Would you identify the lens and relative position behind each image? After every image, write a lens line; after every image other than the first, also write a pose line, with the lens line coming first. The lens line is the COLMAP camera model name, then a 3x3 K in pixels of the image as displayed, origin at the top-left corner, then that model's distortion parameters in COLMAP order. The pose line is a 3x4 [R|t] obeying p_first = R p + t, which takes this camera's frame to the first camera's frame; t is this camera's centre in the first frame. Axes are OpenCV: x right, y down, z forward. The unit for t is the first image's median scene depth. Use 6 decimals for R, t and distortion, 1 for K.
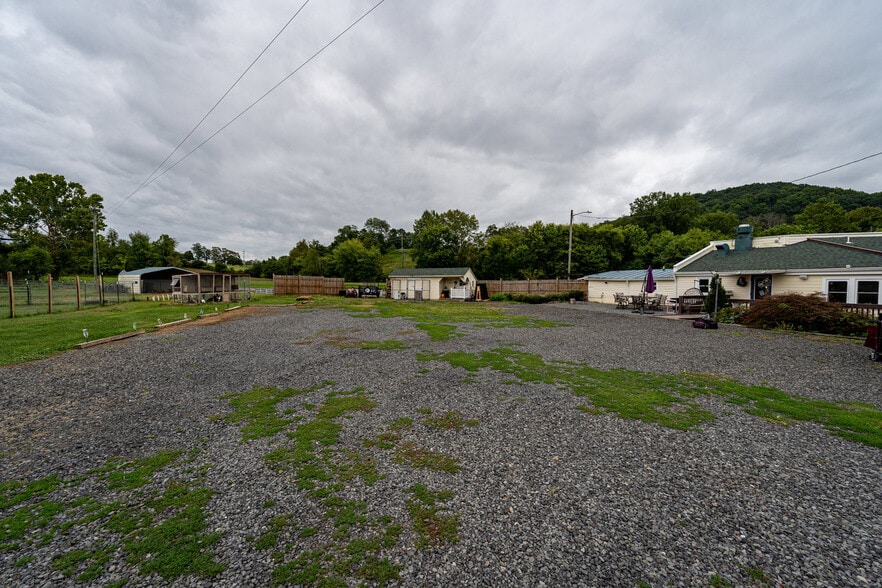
lens RADIAL K [[365.4, 0, 427.6], [0, 365.4, 294.8], [0, 0, 1]] dist [-0.000963, -0.000357]
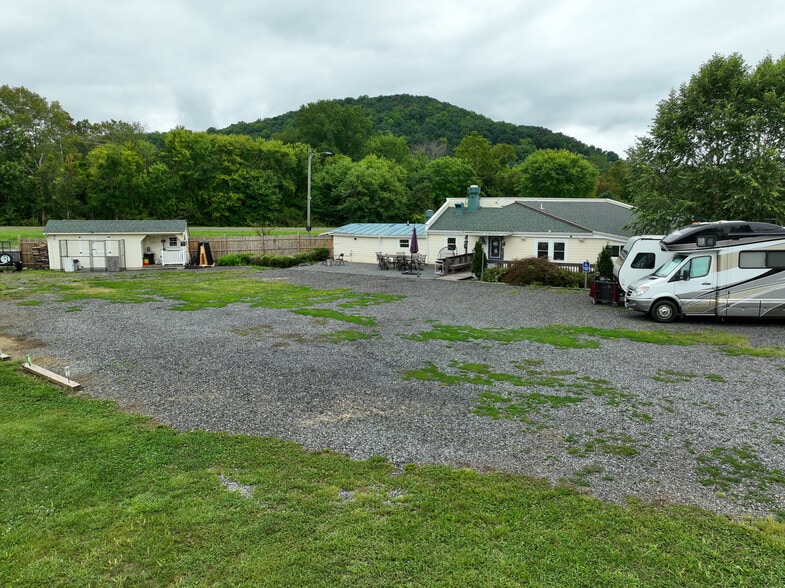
lens RADIAL K [[576.7, 0, 393.2], [0, 576.7, 293.7], [0, 0, 1]] dist [0.001189, 0.012138]
pose [[0.756580, -0.090576, 0.647598, -0.308605], [0.022315, 0.993360, 0.112865, -0.048511], [-0.653521, -0.070941, 0.753577, -0.104815]]
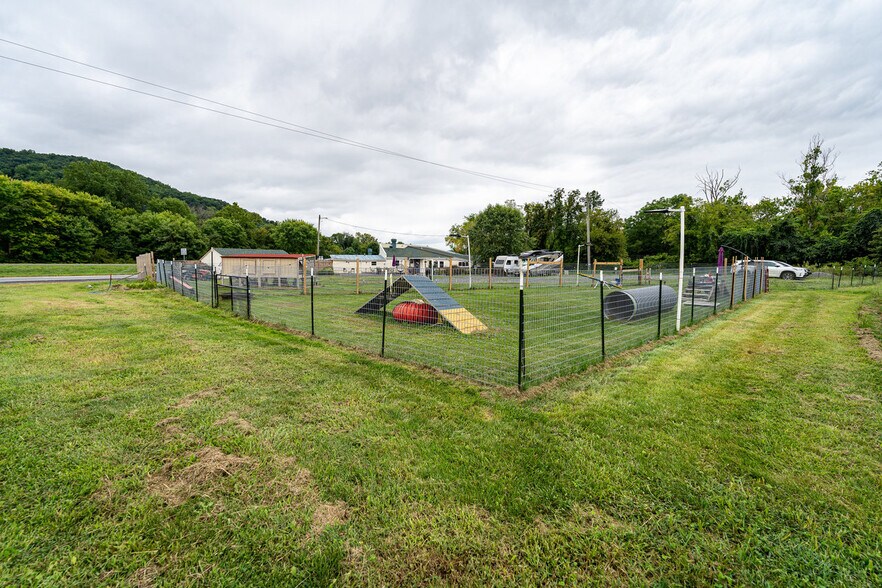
lens RADIAL K [[354.8, 0, 443.6], [0, 354.8, 293.5], [0, 0, 1]] dist [-0.000886, -0.000353]
pose [[0.019833, -0.094843, 0.995295, -1.067124], [0.030721, 0.995078, 0.094210, -0.023454], [-0.999331, 0.028708, 0.022649, 0.422881]]
